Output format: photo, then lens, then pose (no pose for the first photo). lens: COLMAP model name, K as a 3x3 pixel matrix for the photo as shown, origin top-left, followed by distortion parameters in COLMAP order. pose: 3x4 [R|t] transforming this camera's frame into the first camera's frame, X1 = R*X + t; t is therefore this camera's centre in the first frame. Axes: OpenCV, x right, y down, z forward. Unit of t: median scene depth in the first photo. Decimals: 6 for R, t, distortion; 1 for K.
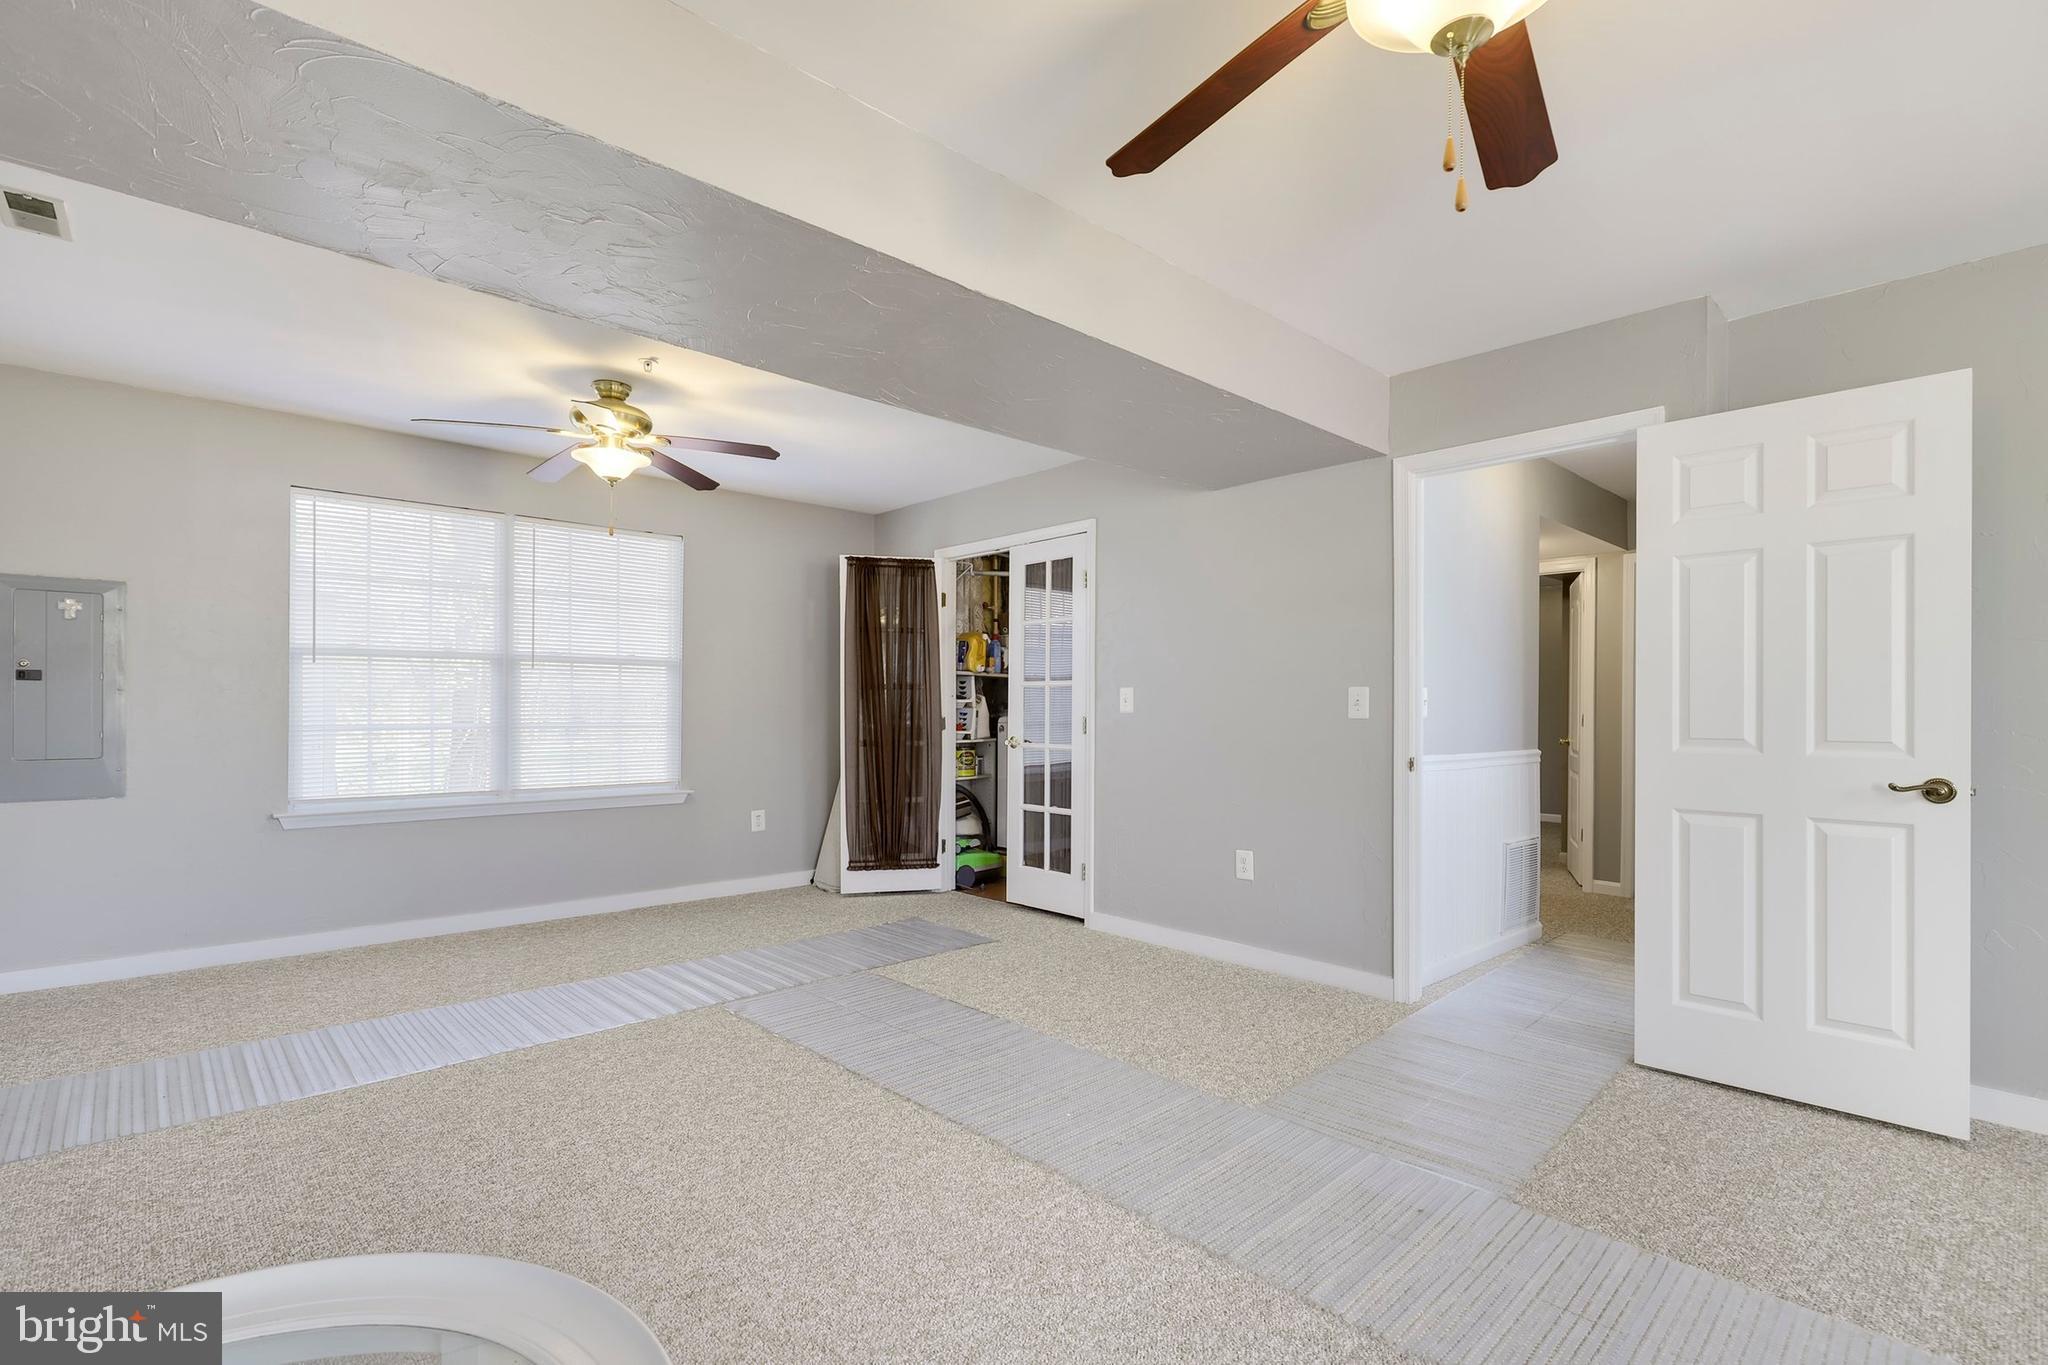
lens RADIAL K [[941.6, 0, 1025.0], [0, 941.6, 691.3], [0, 0, 1]] dist [0.000543, 0.000177]
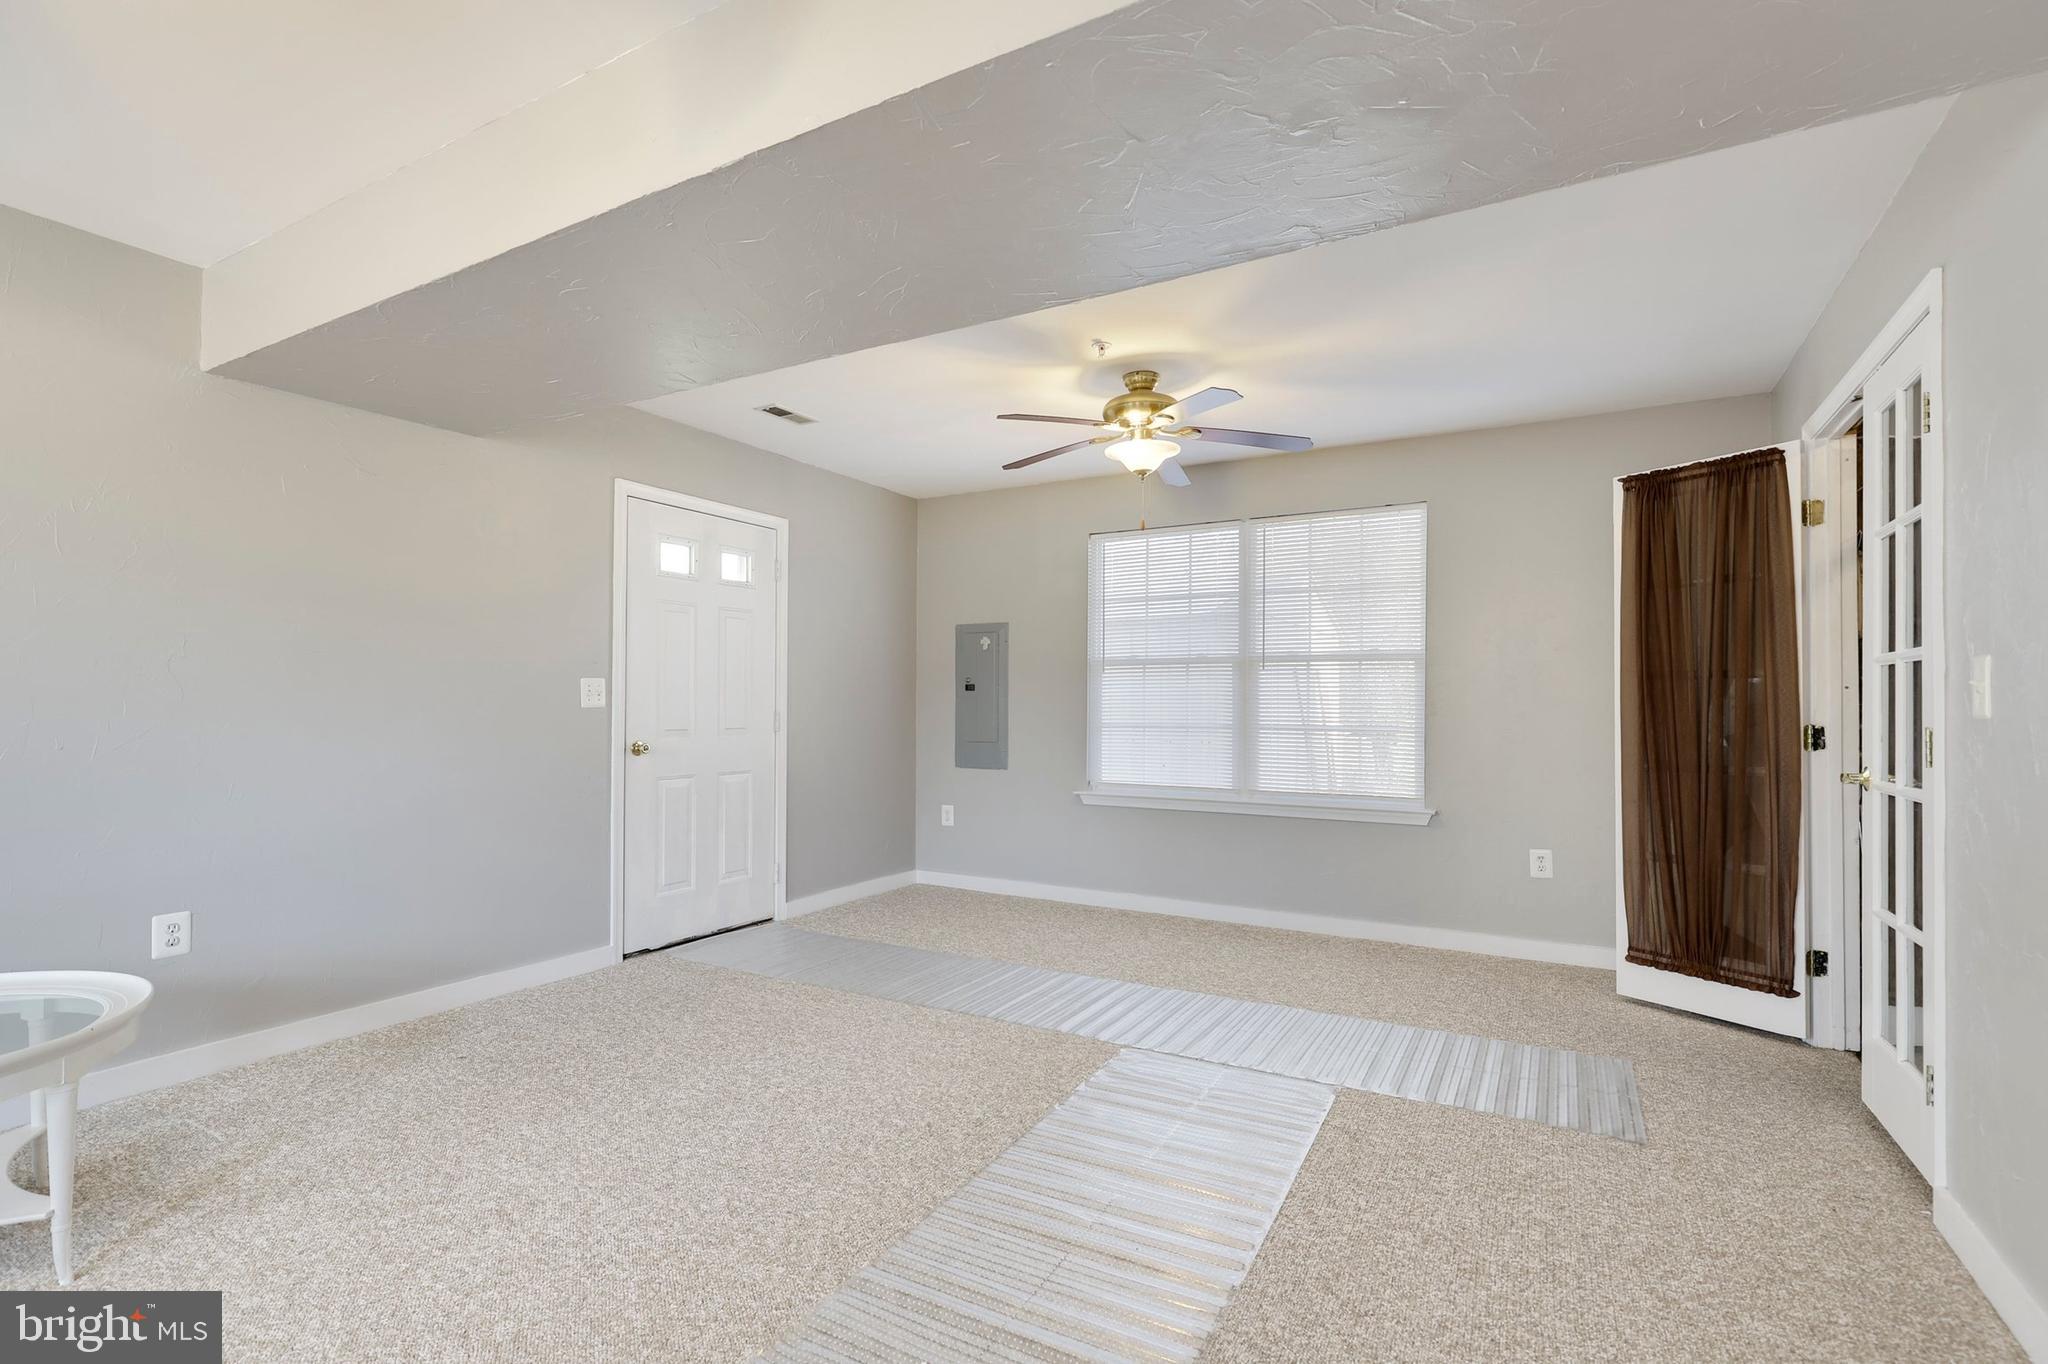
lens RADIAL K [[941.6, 0, 1025.0], [0, 941.6, 690.8], [0, 0, 1]] dist [0.000543, 0.000177]
pose [[0.301409, -0.019201, -0.953302, 0.346164], [0.013235, 0.999785, -0.015953, 0.010613], [0.953403, -0.007808, 0.301598, 0.461349]]
